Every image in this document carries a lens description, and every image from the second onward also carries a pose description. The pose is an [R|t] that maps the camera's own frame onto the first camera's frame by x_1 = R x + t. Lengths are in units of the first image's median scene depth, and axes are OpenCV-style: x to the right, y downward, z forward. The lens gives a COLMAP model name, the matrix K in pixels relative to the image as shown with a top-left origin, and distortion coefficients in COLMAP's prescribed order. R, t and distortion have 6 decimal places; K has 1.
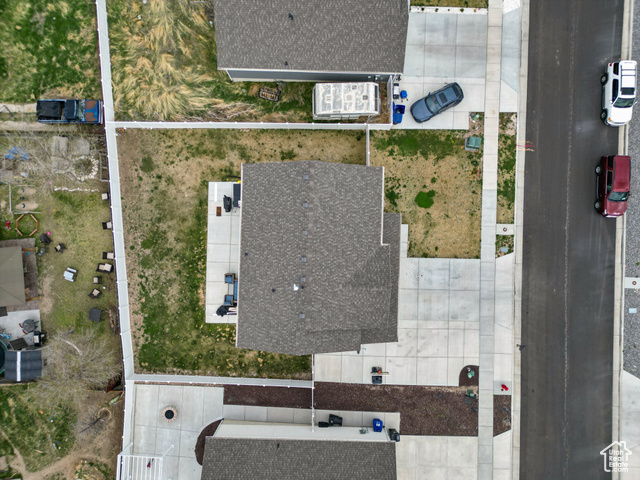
lens RADIAL K [[451.4, 0, 320.0], [0, 451.4, 240.0], [0, 0, 1]] dist [0.091563, -0.083733]
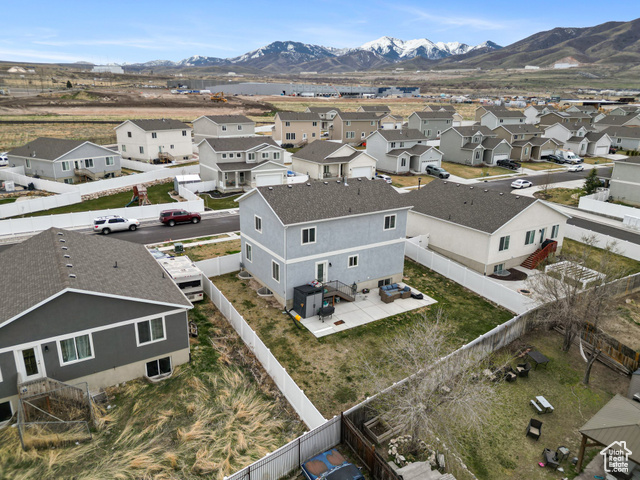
lens RADIAL K [[451.4, 0, 320.0], [0, 451.4, 240.0], [0, 0, 1]] dist [0.091563, -0.083733]
pose [[-0.550406, -0.251250, 0.796195, -0.879712], [0.834813, -0.152090, 0.529109, -0.546252], [-0.011846, 0.955899, 0.293458, 0.595032]]
